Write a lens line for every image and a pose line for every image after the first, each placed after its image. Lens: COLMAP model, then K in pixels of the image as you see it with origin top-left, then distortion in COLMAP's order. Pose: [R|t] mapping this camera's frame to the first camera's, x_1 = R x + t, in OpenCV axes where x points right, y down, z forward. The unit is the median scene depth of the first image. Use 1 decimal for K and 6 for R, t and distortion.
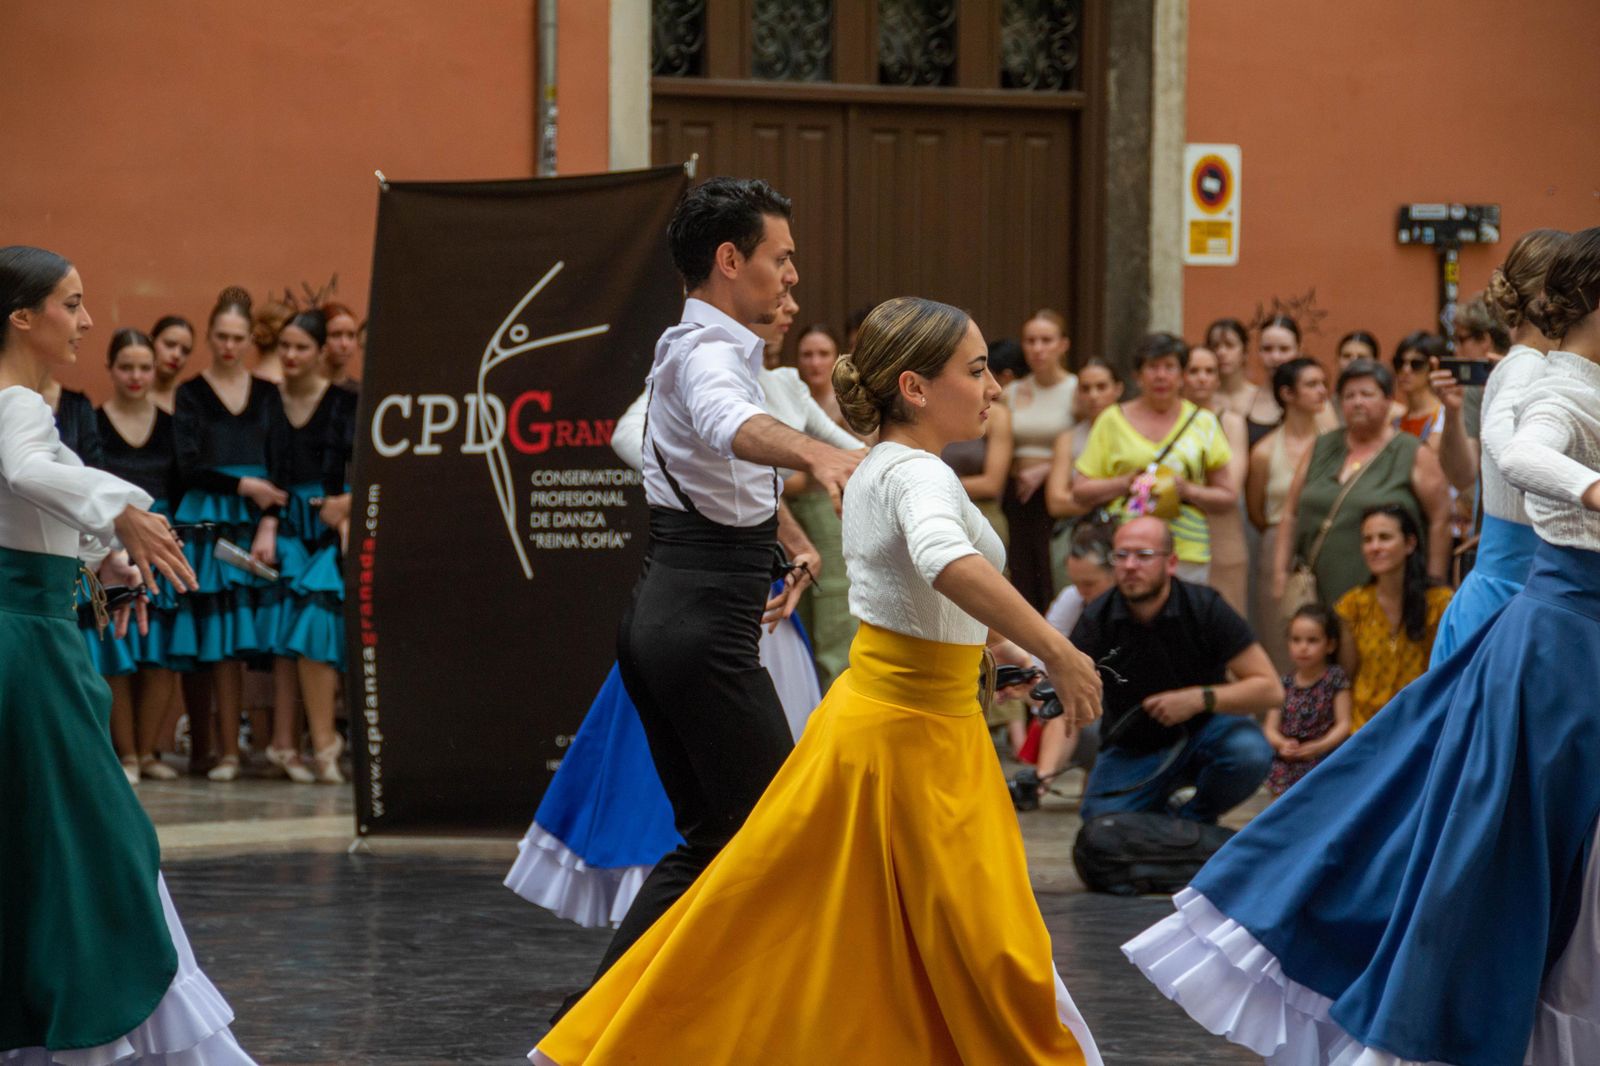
lens RADIAL K [[6579.9, 0, 797.4], [0, 6579.9, 534.4], [0, 0, 1]] dist [1.264205, -0.786873]
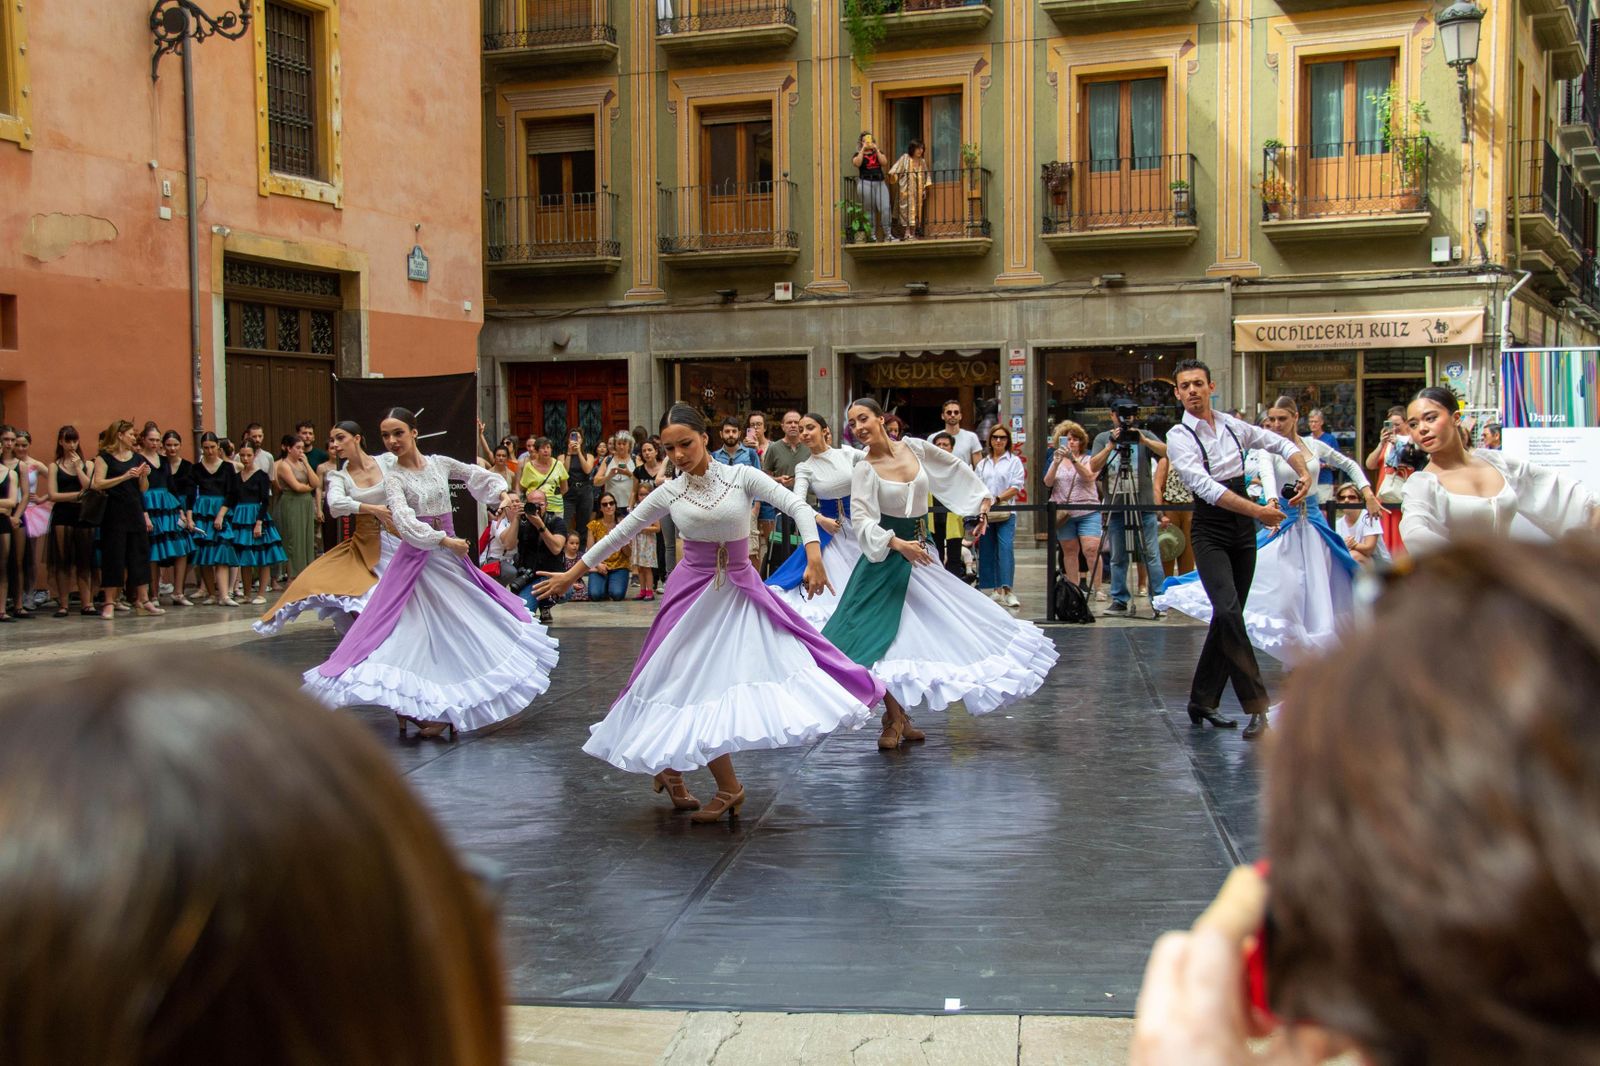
lens RADIAL K [[1986.4, 0, 793.4], [0, 1986.4, 536.2], [0, 0, 1]] dist [0.020245, 0.328325]
pose [[0.860721, -0.035511, 0.507836, -0.234279], [0.027316, 0.999349, 0.023584, -0.002639], [-0.508343, -0.006427, 0.861131, 0.155014]]
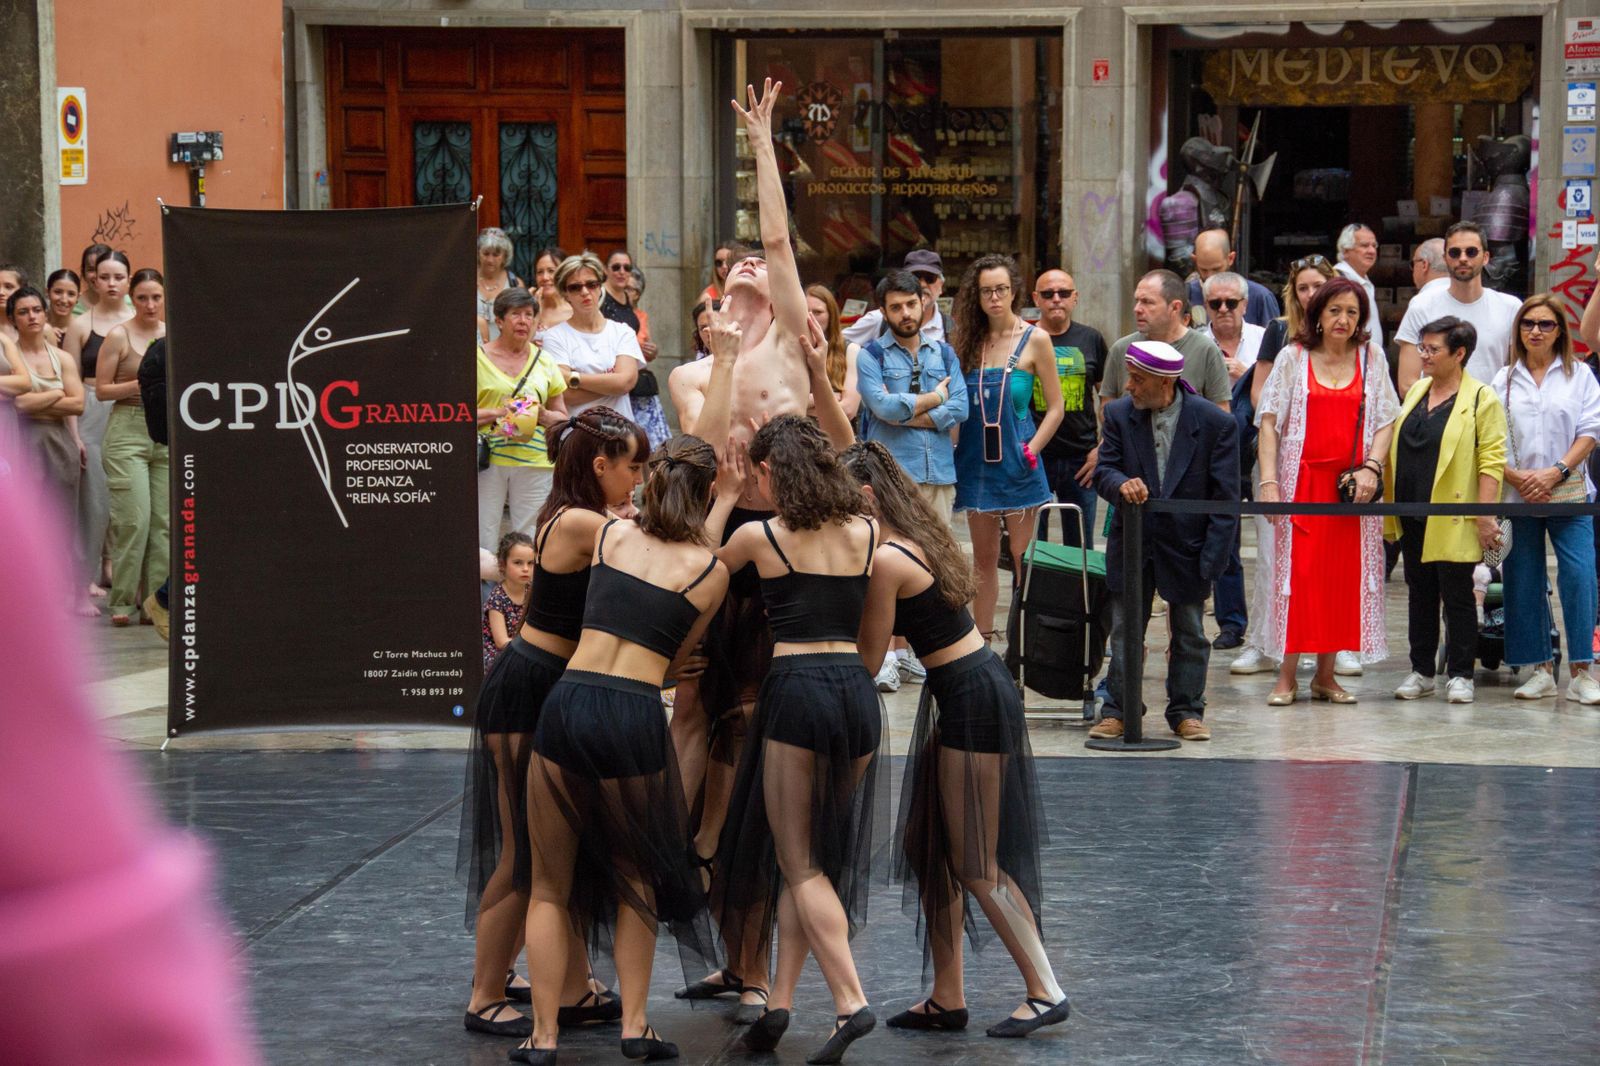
lens RADIAL K [[5532.7, 0, 793.7], [0, 5532.7, 534.4], [0, 0, 1]] dist [0.960561, 2.779380]
pose [[0.861969, -0.048920, 0.504595, -0.367203], [0.017419, 0.997604, 0.066961, -0.045187], [-0.506662, -0.048928, 0.860755, 0.023193]]
